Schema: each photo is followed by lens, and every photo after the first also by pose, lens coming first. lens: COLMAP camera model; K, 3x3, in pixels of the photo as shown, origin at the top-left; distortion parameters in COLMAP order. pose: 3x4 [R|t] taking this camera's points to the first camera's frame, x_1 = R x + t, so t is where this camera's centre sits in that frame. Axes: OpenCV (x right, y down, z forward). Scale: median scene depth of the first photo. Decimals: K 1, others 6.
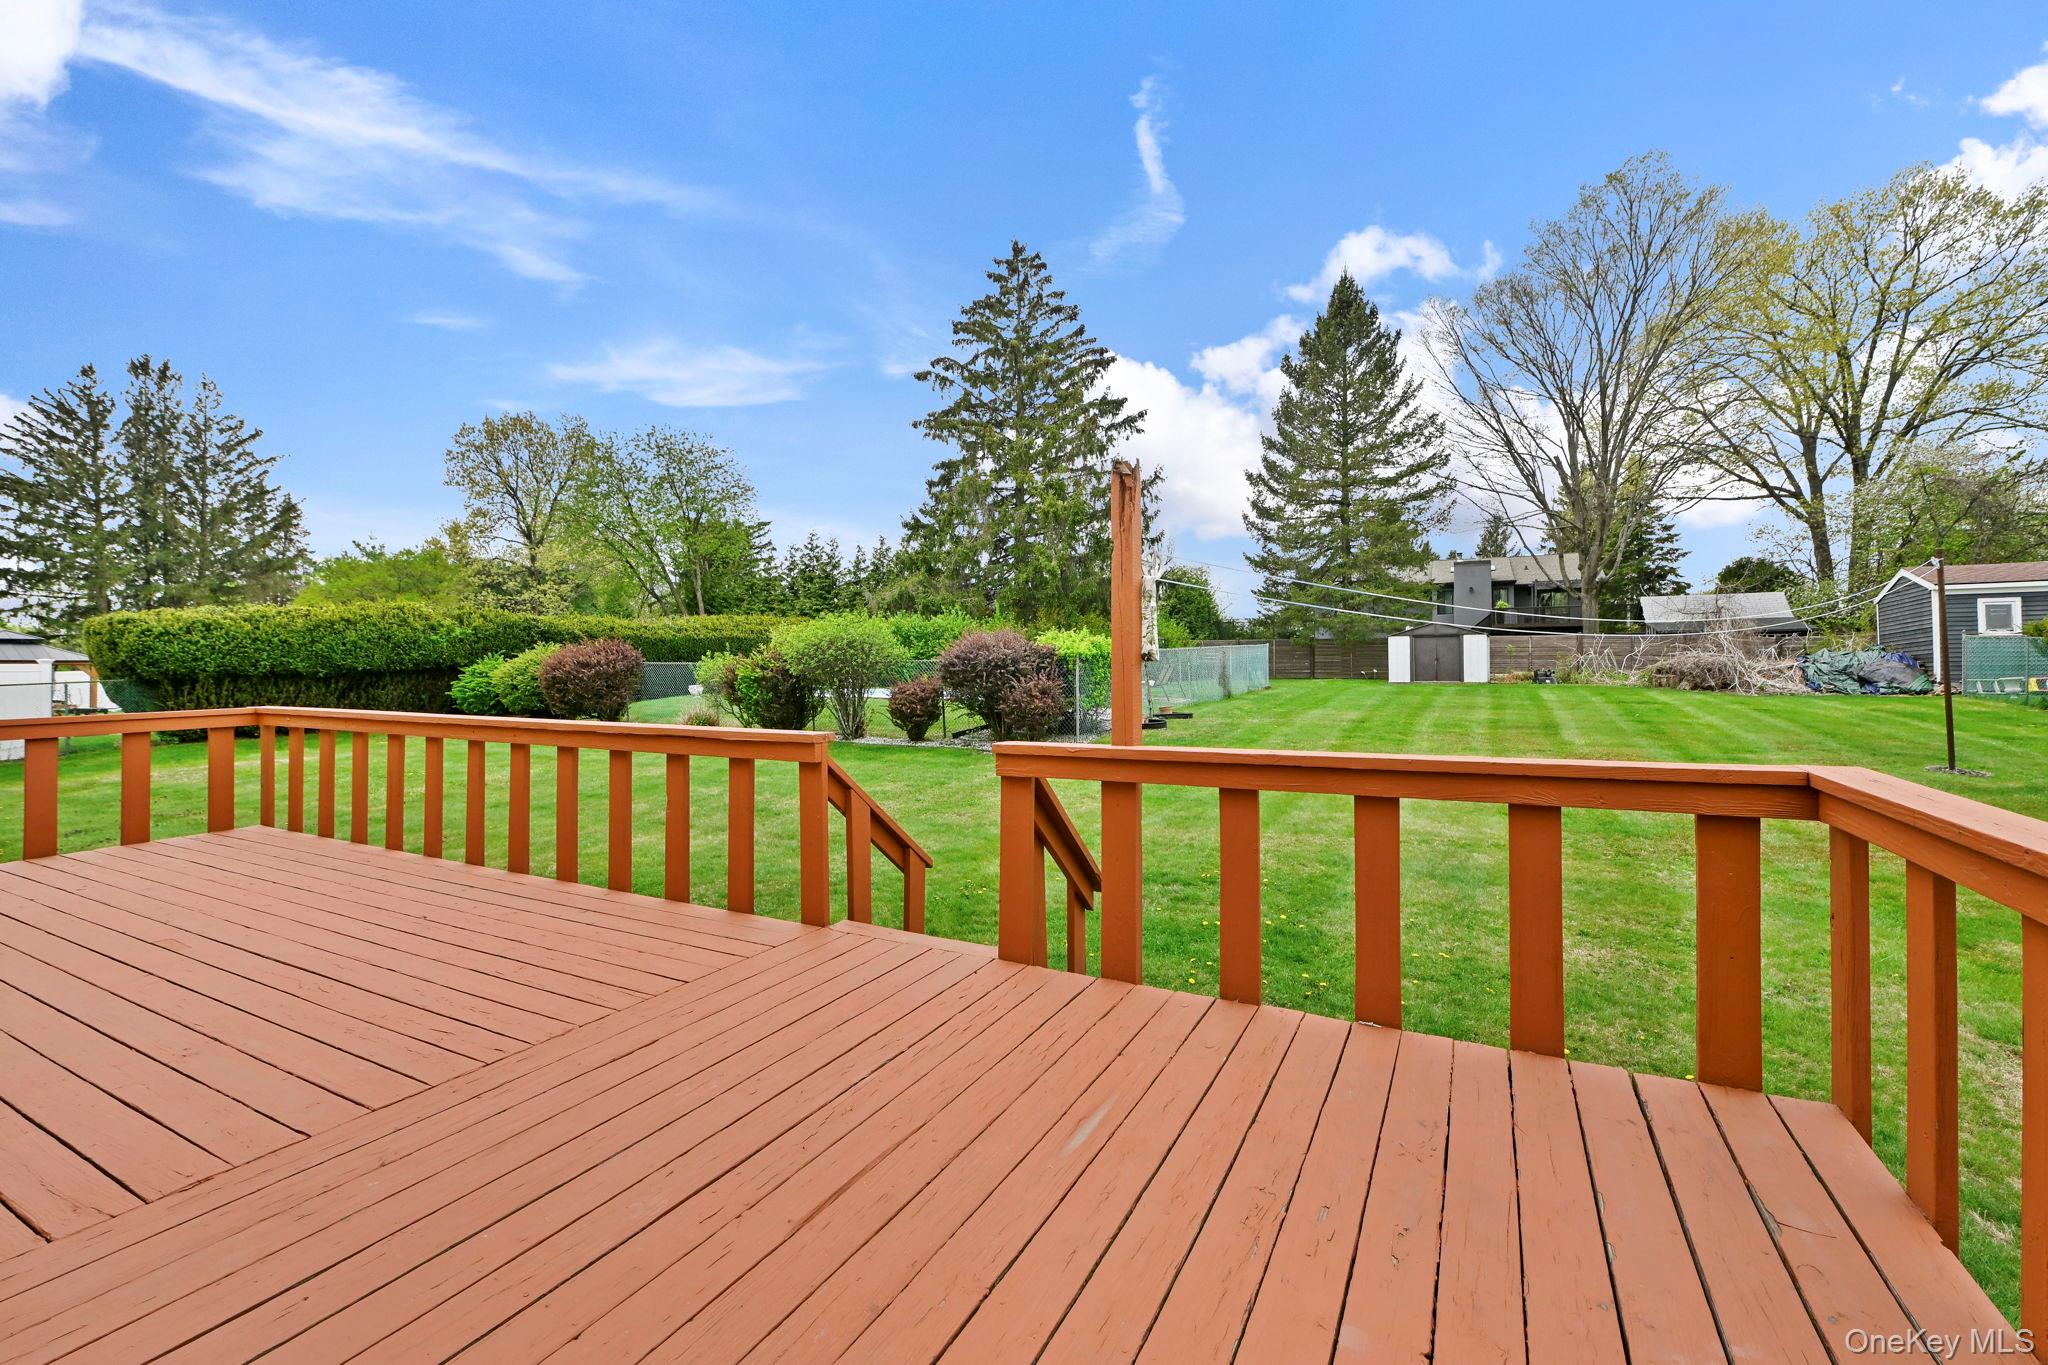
lens RADIAL K [[847.4, 0, 1020.6], [0, 847.4, 654.0], [0, 0, 1]] dist [-0.001845, -0.002641]
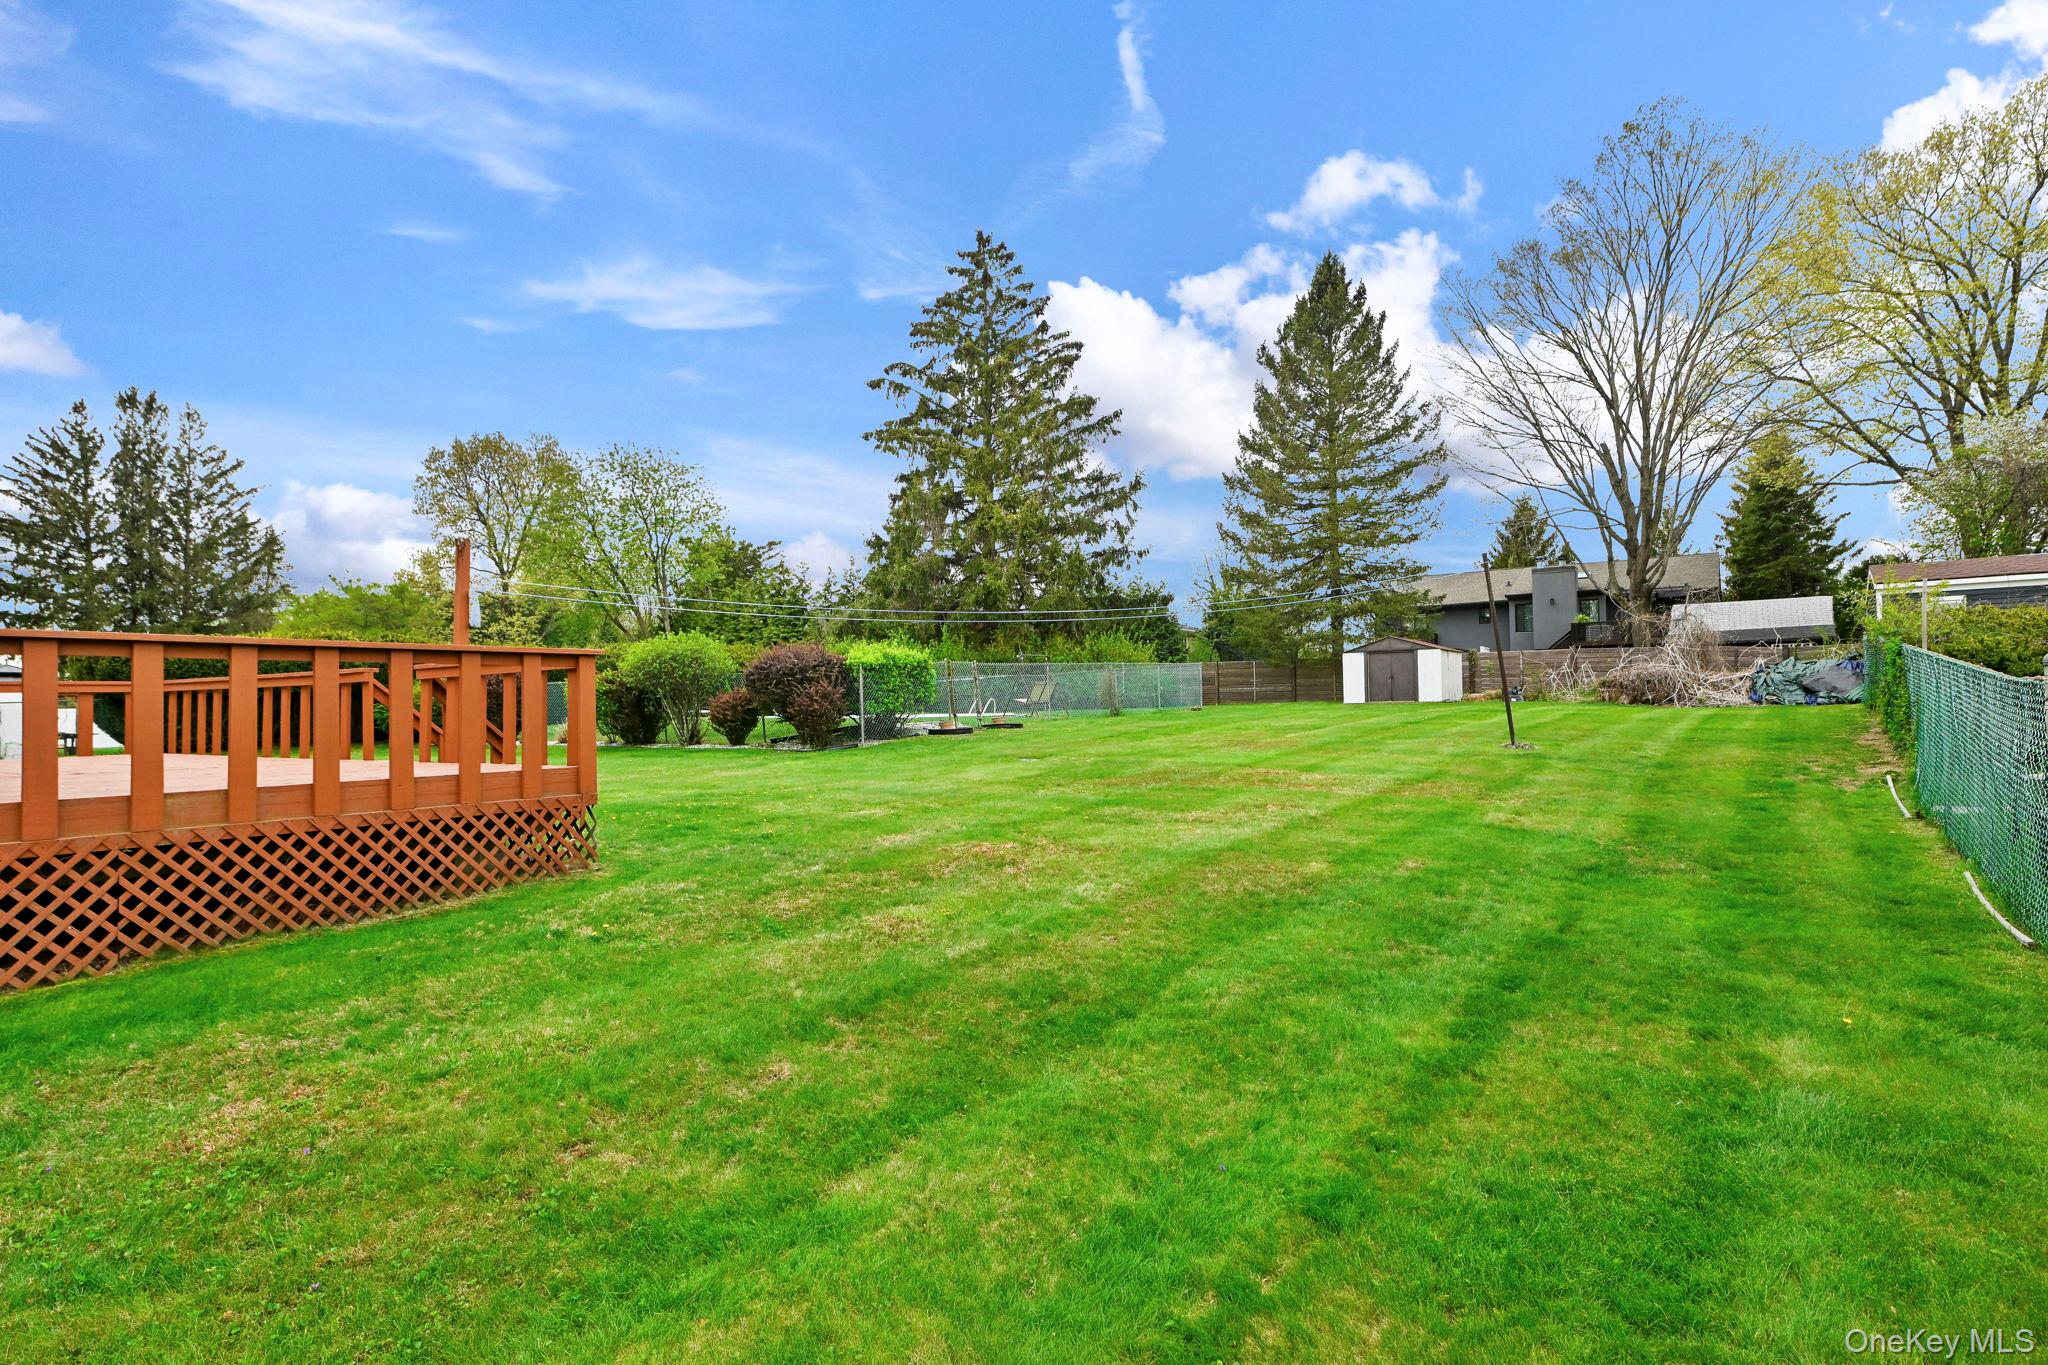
lens RADIAL K [[1100.4, 0, 1025.3], [0, 1100.4, 679.9], [0, 0, 1]] dist [-0.011947, 0.000577]
pose [[0.992683, -0.012491, -0.120105, 0.183305], [0.010312, 0.999771, -0.018746, 0.020592], [0.120311, 0.017370, 0.992584, -0.168340]]
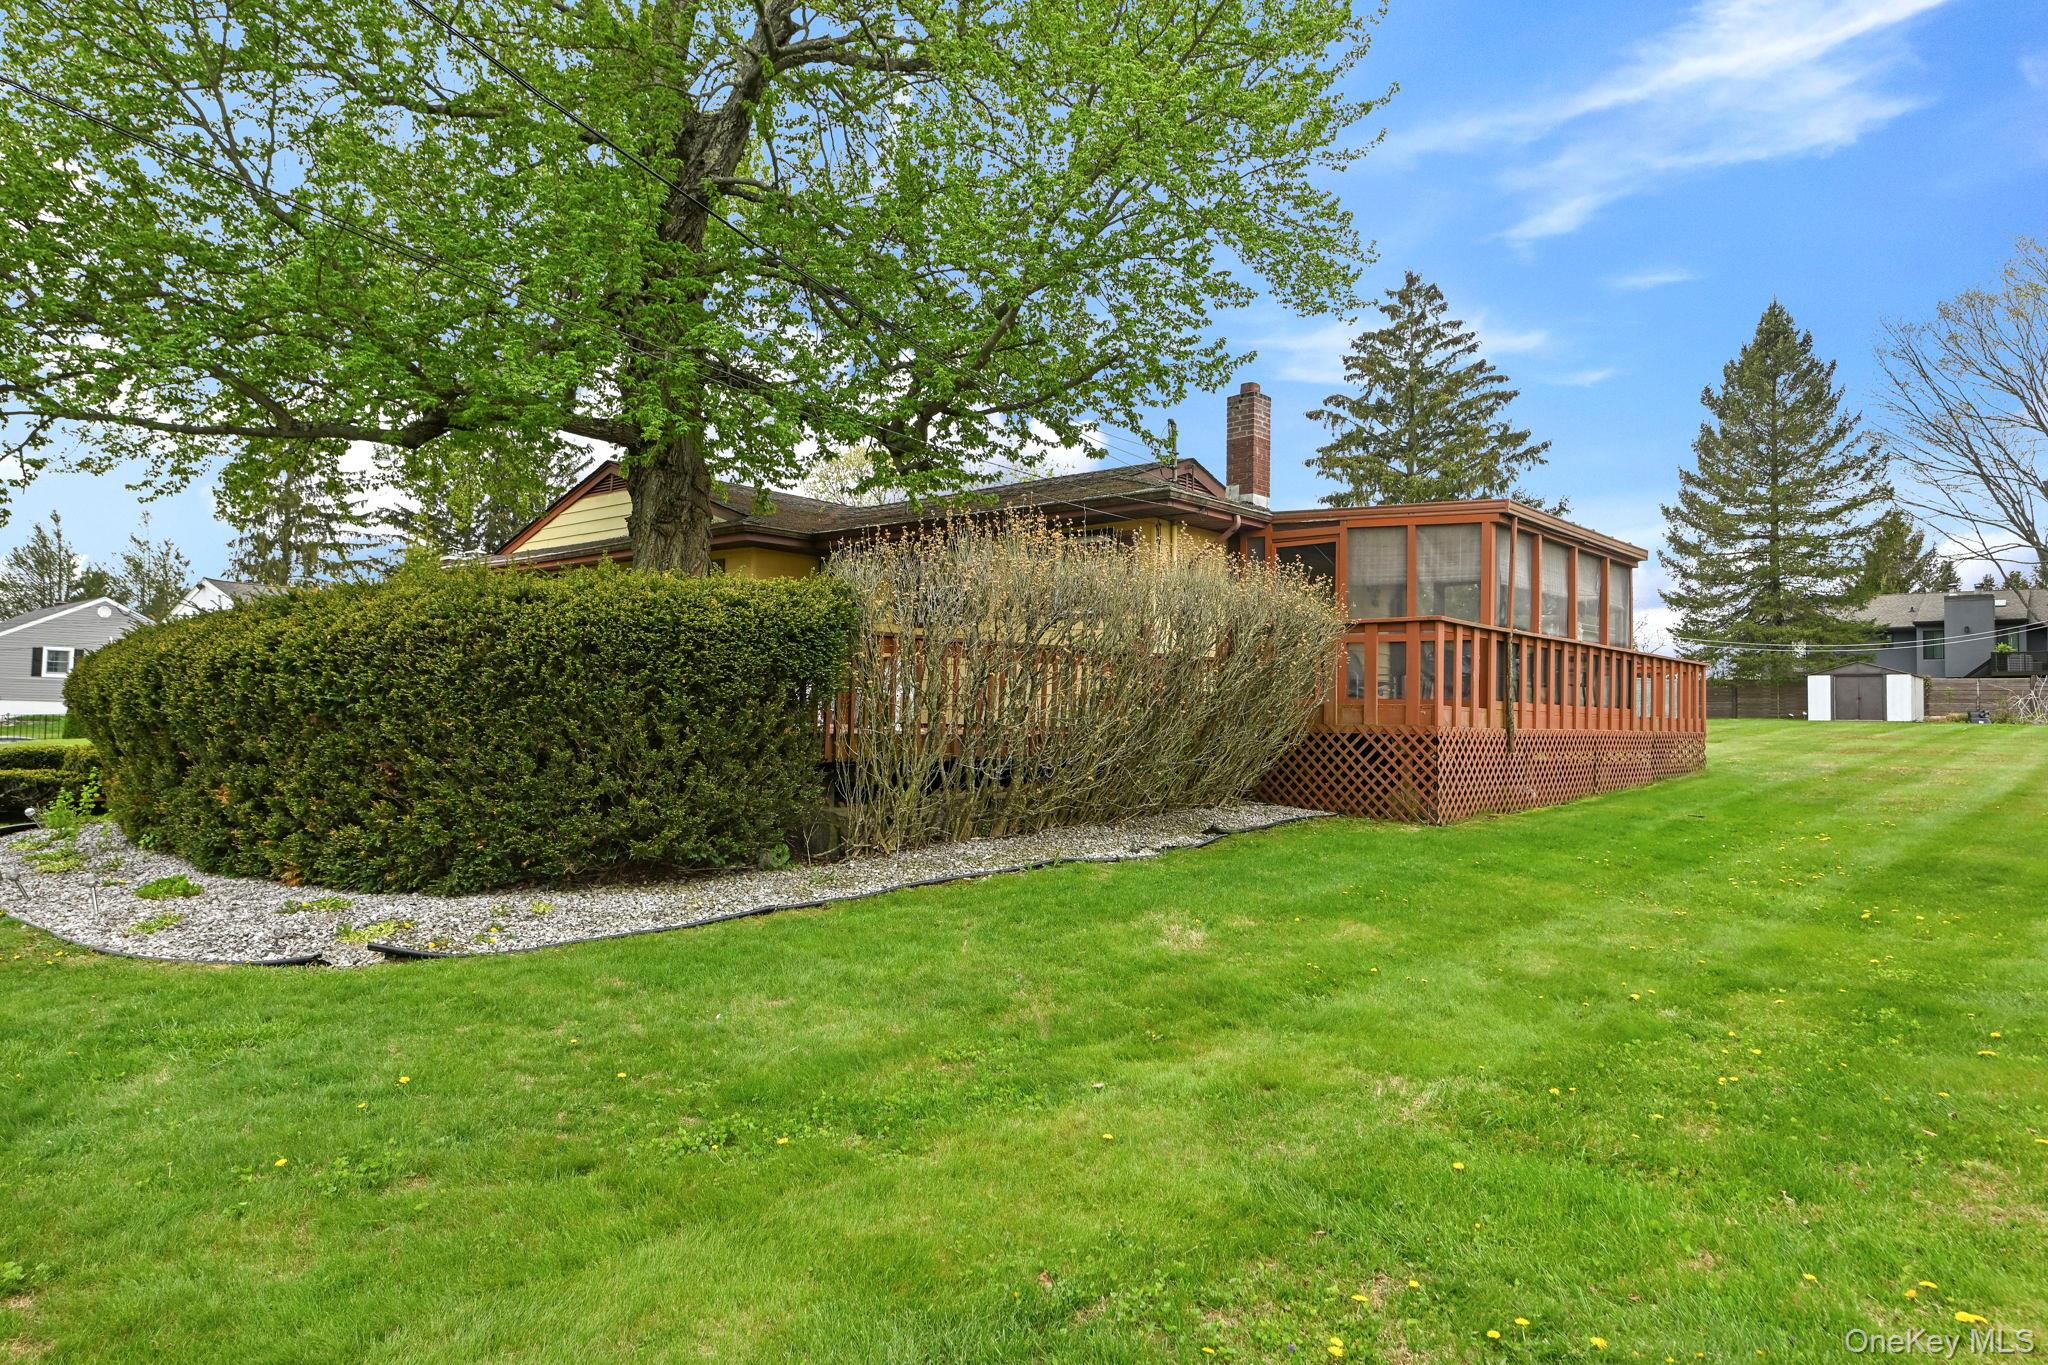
lens RADIAL K [[1325.2, 0, 977.1], [0, 1325.2, 663.0], [0, 0, 1]] dist [-0.016320, 0.007331]
pose [[0.969608, 0.015301, -0.244186, -0.113372], [-0.025897, 0.998854, -0.040243, 0.041734], [0.243290, 0.045344, 0.968893, -0.600892]]
